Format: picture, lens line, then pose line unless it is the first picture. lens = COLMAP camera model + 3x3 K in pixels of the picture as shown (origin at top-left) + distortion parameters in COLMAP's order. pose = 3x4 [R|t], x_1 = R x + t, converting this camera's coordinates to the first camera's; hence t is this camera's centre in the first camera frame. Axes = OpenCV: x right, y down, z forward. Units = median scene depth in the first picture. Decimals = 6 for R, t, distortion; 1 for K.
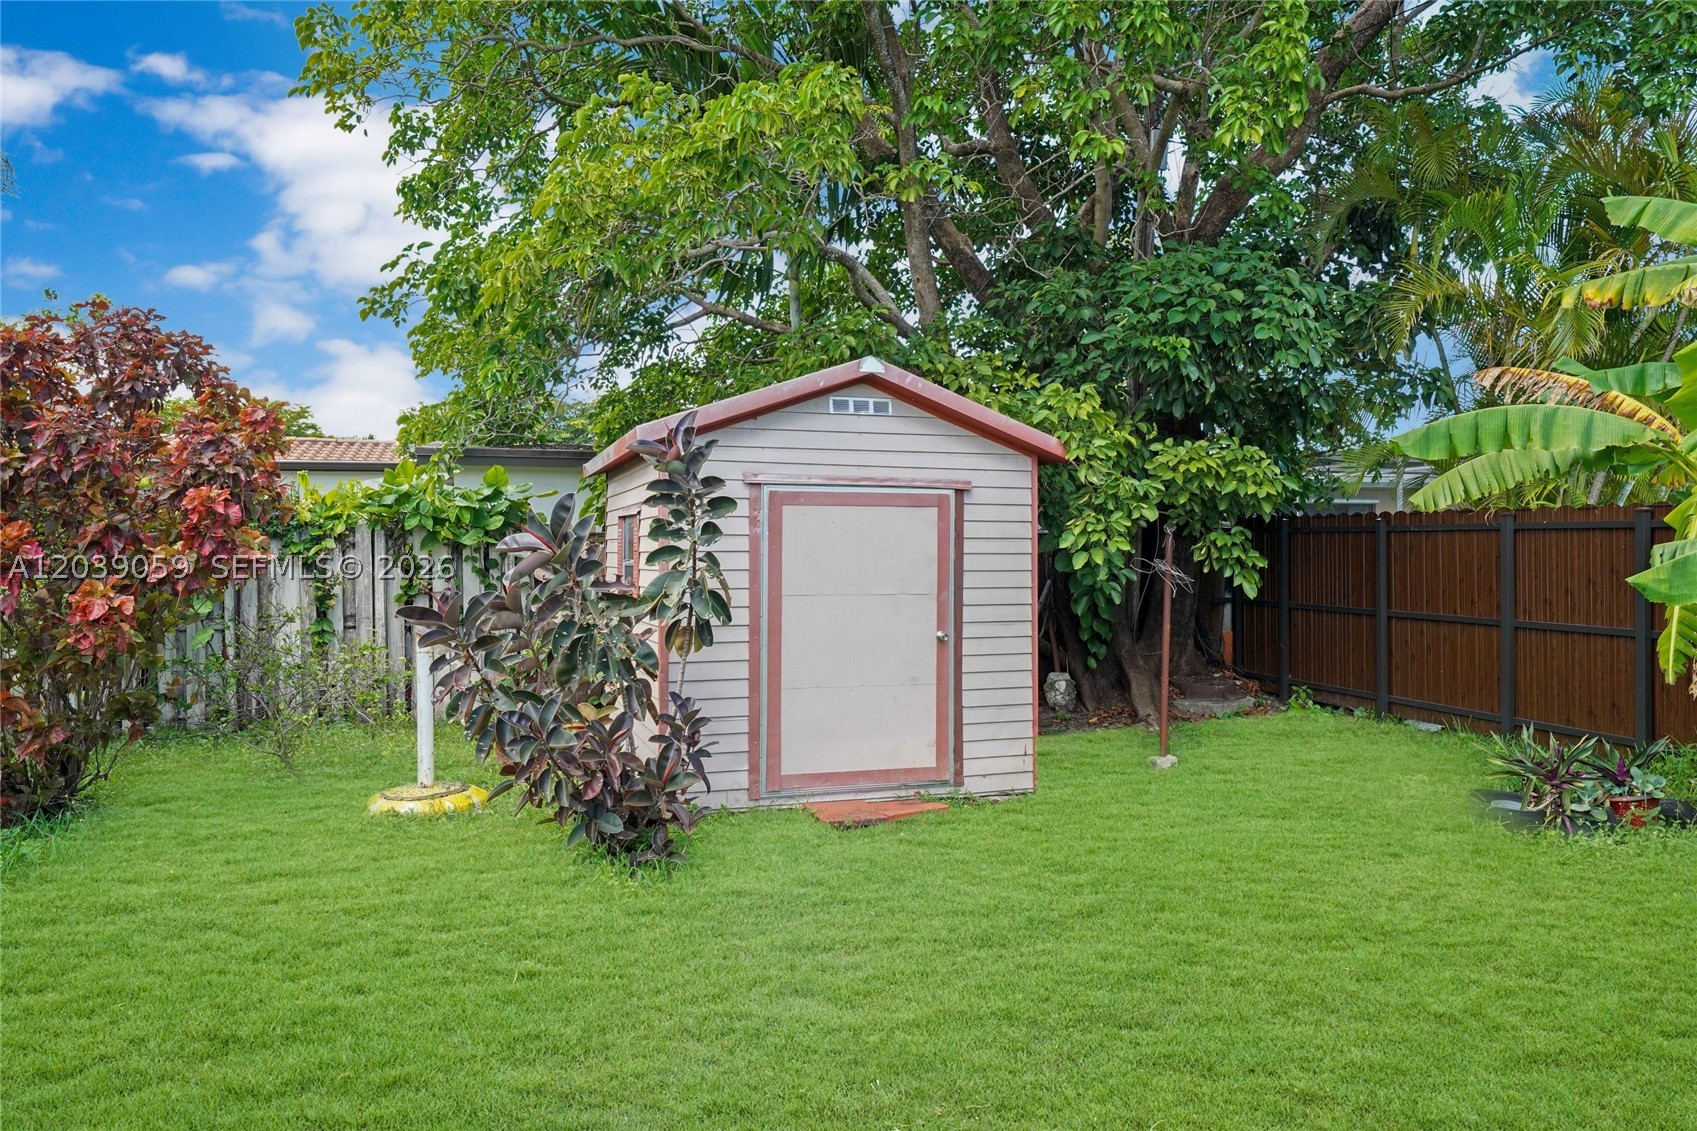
lens RADIAL K [[1159.8, 0, 851.7], [0, 1159.8, 551.9], [0, 0, 1]] dist [-0.029721, 0.000116]
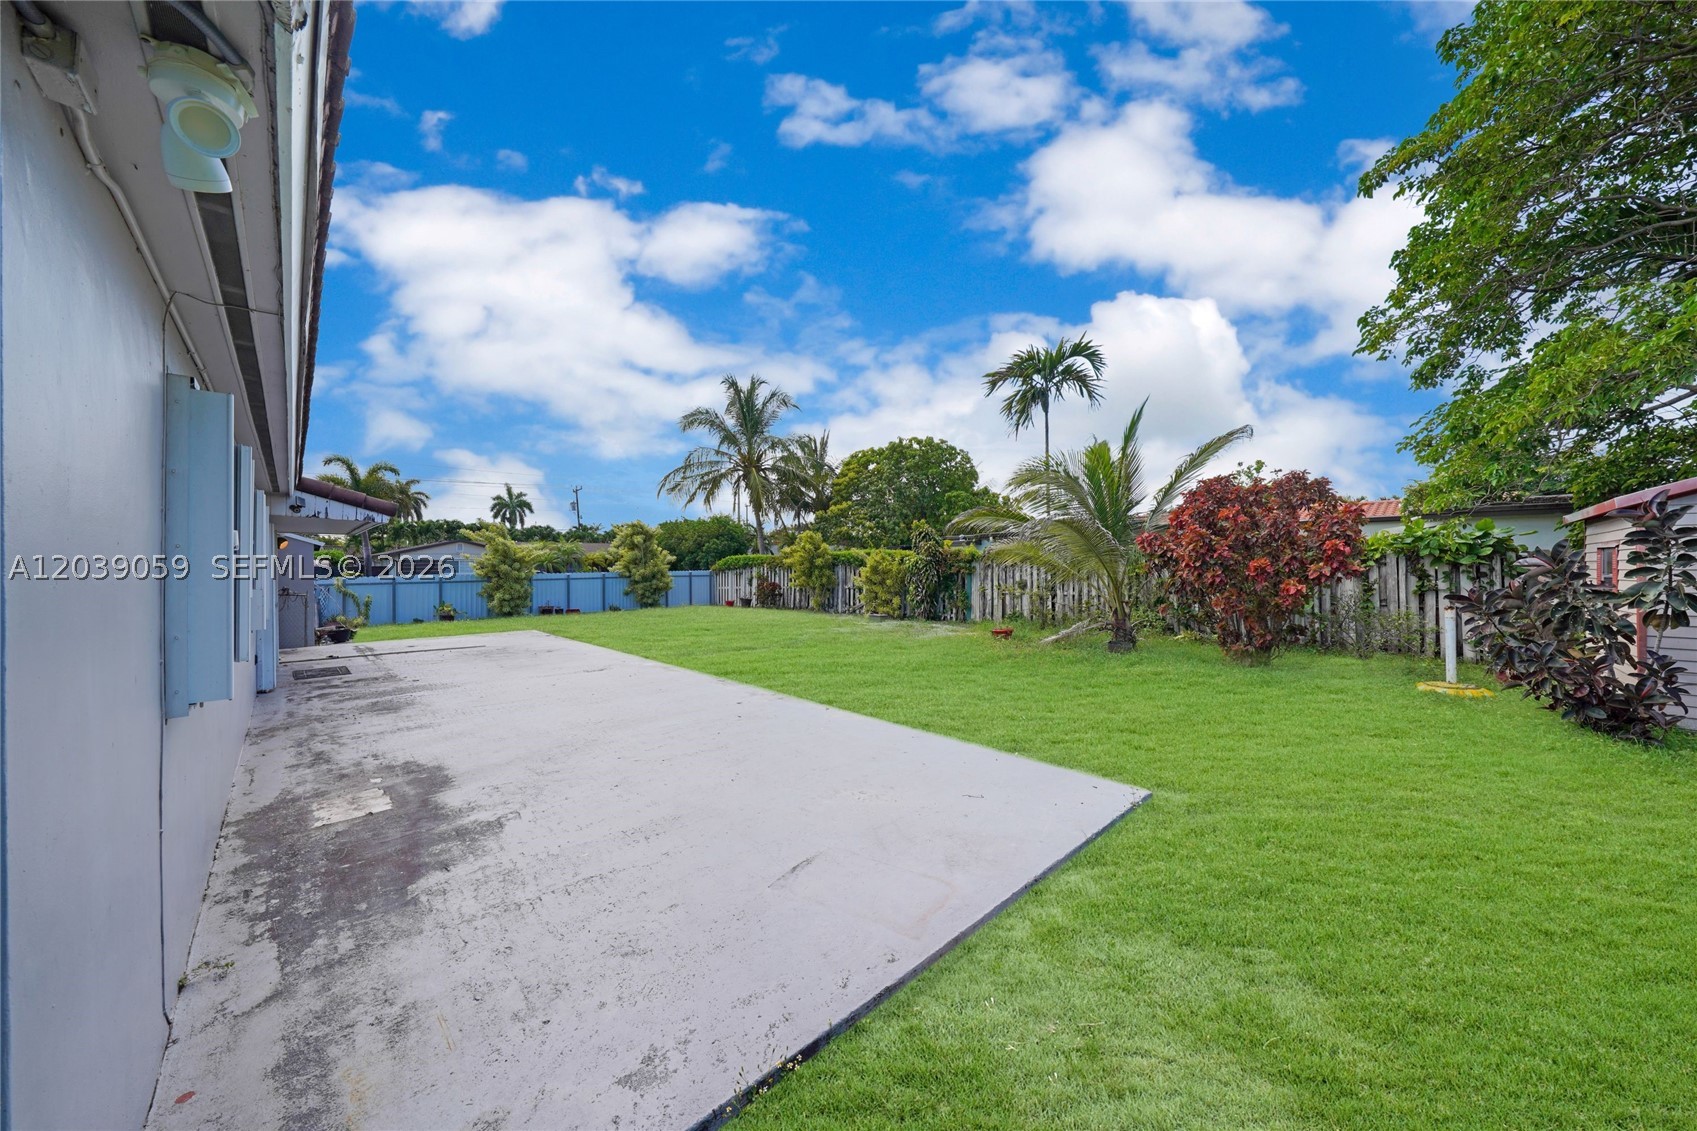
lens RADIAL K [[581.5, 0, 882.3], [0, 581.5, 554.7], [0, 0, 1]] dist [0.005774, -0.000325]
pose [[0.473952, -0.006393, -0.880527, 0.076933], [-0.008930, 0.999887, -0.012067, -0.002732], [0.880505, 0.013582, 0.473842, -0.441336]]
